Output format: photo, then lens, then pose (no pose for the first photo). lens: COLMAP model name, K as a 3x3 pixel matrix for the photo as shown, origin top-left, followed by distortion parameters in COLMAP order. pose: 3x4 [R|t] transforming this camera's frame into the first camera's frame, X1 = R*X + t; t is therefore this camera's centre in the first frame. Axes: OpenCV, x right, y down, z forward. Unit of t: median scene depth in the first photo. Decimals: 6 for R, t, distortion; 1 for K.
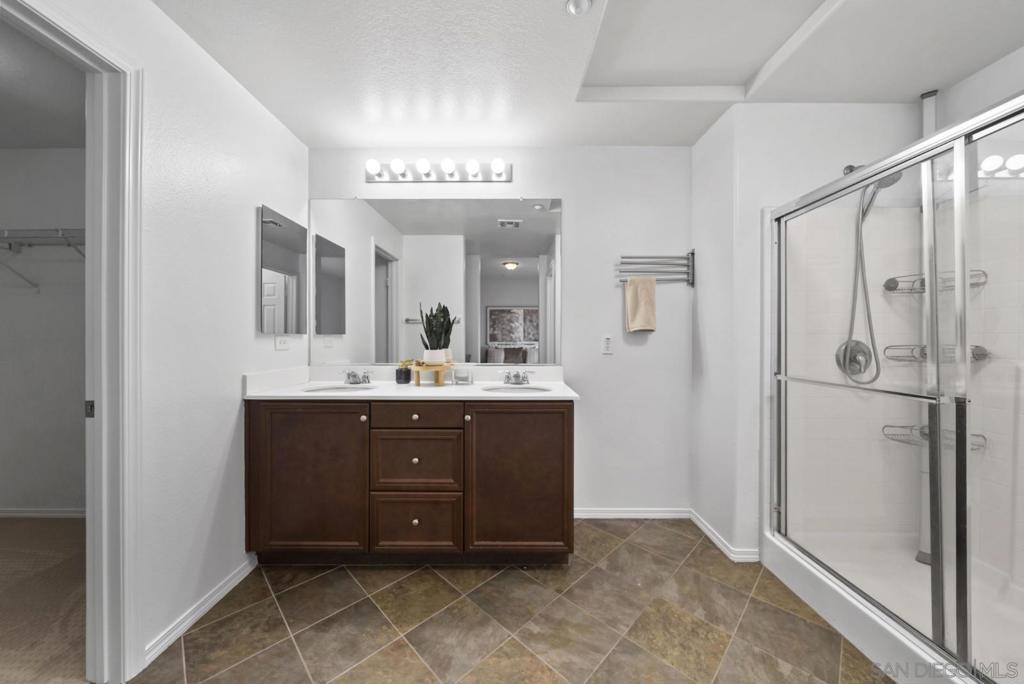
lens RADIAL K [[354.7, 0, 512.0], [0, 354.7, 342.0], [0, 0, 1]] dist [-0.004852, -0.000005]
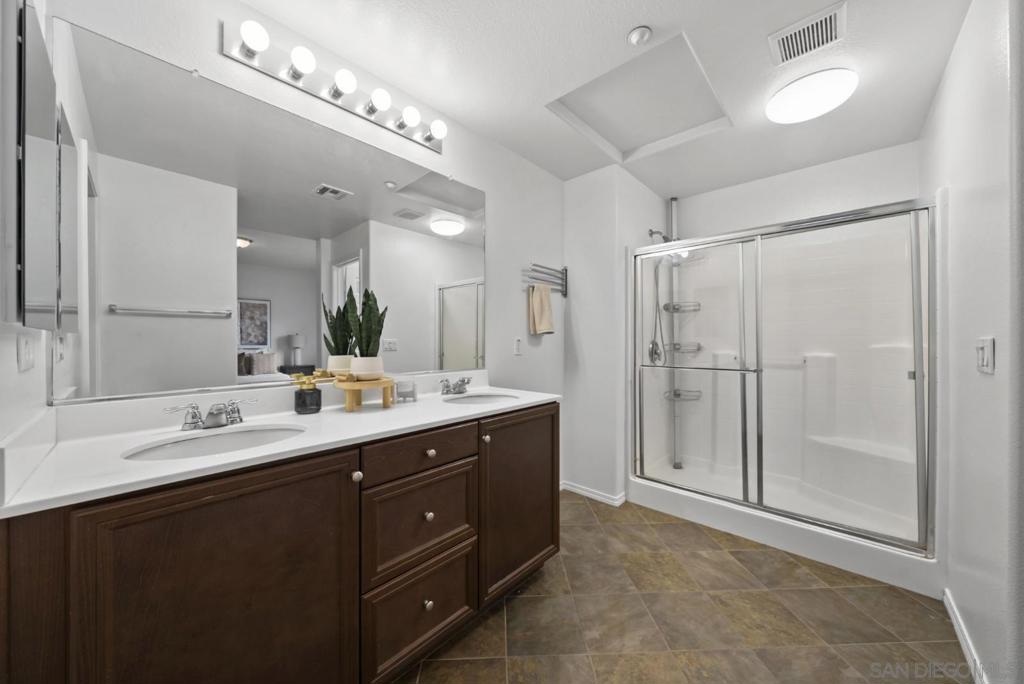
lens RADIAL K [[354.7, 0, 512.0], [0, 354.7, 342.0], [0, 0, 1]] dist [-0.004852, -0.000005]
pose [[0.681918, -0.006923, 0.731396, -0.615717], [0.011757, 0.999930, -0.001497, -0.003055], [-0.731334, 0.009620, 0.681952, 0.374092]]
